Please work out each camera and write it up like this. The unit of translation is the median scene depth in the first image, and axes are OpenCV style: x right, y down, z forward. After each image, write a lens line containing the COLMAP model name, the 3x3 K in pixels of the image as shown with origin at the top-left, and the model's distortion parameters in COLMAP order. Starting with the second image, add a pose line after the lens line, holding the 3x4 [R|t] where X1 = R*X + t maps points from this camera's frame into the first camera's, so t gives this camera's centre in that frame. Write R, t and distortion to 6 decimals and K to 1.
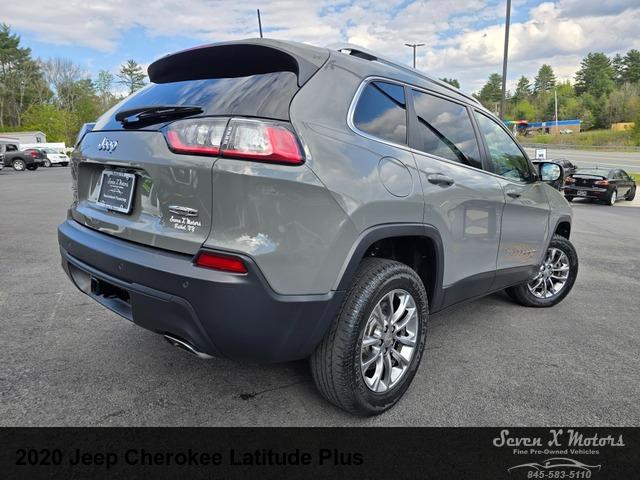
lens RADIAL K [[430.9, 0, 321.0], [0, 430.9, 239.8], [0, 0, 1]] dist [0.061069, -0.053529]
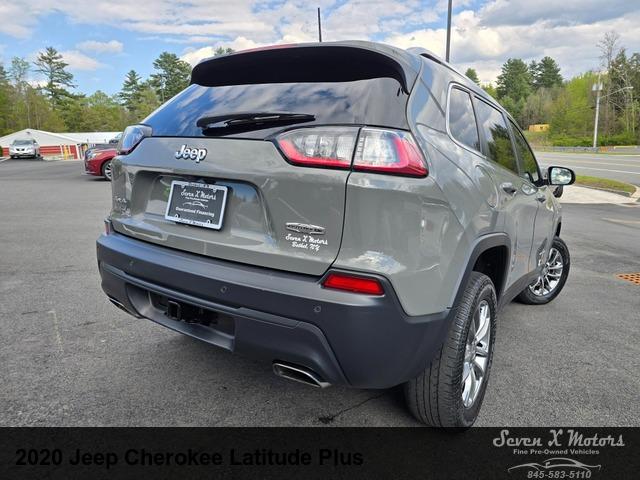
lens RADIAL K [[430.9, 0, 317.4], [0, 430.9, 233.7], [0, 0, 1]] dist [0.061069, -0.053529]
pose [[0.990727, -0.017753, 0.134703, -0.158565], [0.018588, 0.999815, -0.004943, -0.019051], [-0.134590, 0.007401, 0.990874, 0.035983]]
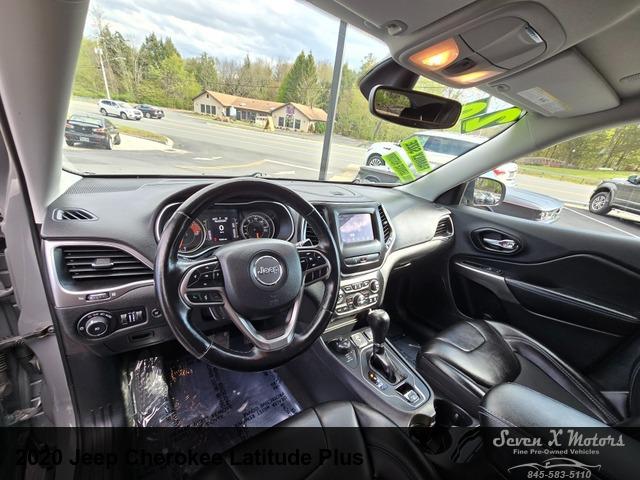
lens RADIAL K [[260.0, 0, 316.3], [0, 260.0, 243.6], [0, 0, 1]] dist [-0.003689, -0.000180]
pose [[0.229008, -0.349805, 0.908401, 0.044688], [0.061564, 0.936537, 0.345120, -0.191388], [-0.971476, -0.023110, 0.236010, 0.942416]]
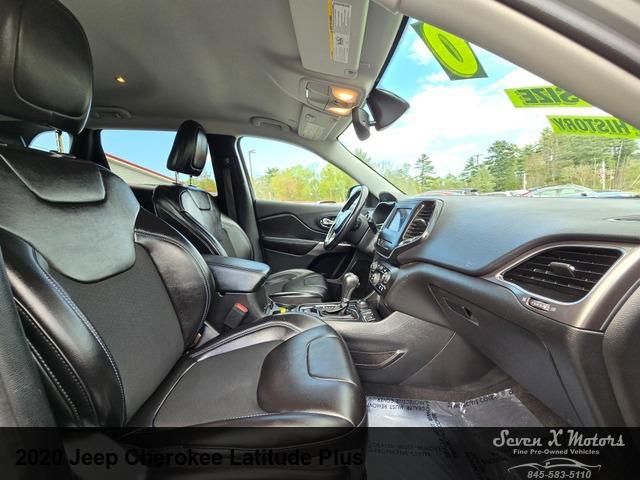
lens RADIAL K [[263.2, 0, 317.5], [0, 263.2, 240.4], [0, 0, 1]] dist [-0.000166, 0.000009]
pose [[0.701314, 0.049750, -0.711115, 0.382242], [-0.103713, 0.994068, -0.032738, -0.089758], [0.705268, 0.096712, 0.702313, 0.729038]]
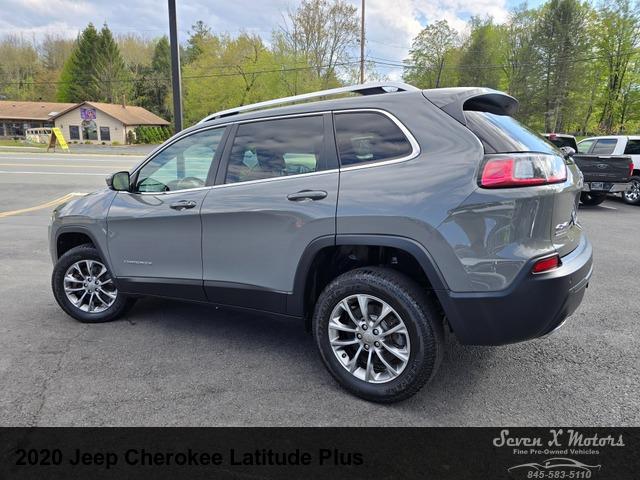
lens RADIAL K [[430.9, 0, 316.8], [0, 430.9, 230.6], [0, 0, 1]] dist [0.061069, -0.053529]
pose [[-0.154484, -0.190847, 0.969387, -0.764461], [0.183631, 0.958524, 0.217973, -0.221944], [-0.970780, 0.211683, -0.113031, 0.887500]]
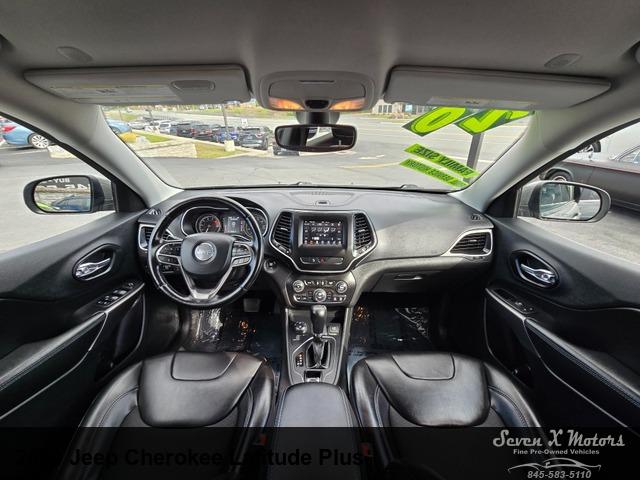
lens RADIAL K [[262.6, 0, 314.4], [0, 262.6, 242.1], [0, 0, 1]] dist [-0.006475, 0.002665]
pose [[0.746064, -0.292721, 0.598083, 0.093915], [0.142634, 0.947597, 0.285859, -0.192002], [-0.650419, -0.127962, 0.748720, 0.773467]]
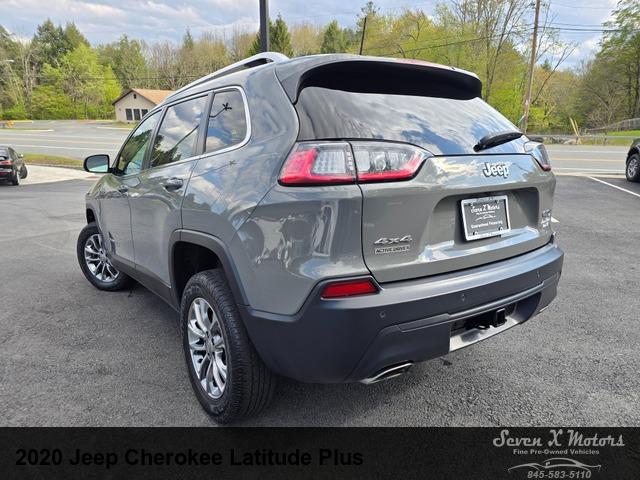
lens RADIAL K [[430.9, 0, 319.5], [0, 430.9, 240.4], [0, 0, 1]] dist [0.061069, -0.053529]
pose [[0.206487, -0.244705, 0.947356, -0.678047], [0.187623, 0.960156, 0.207117, -0.152639], [-0.960292, 0.134978, 0.244172, 0.520800]]
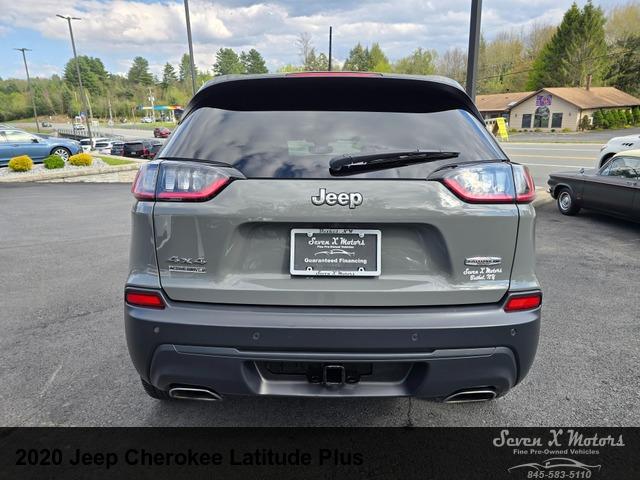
lens RADIAL K [[430.9, 0, 314.0], [0, 430.9, 237.3], [0, 0, 1]] dist [0.061069, -0.053529]
pose [[0.743798, -0.165258, 0.647652, -0.469832], [0.145690, 0.985740, 0.084207, -0.098501], [-0.652333, 0.031723, 0.757268, 0.192780]]
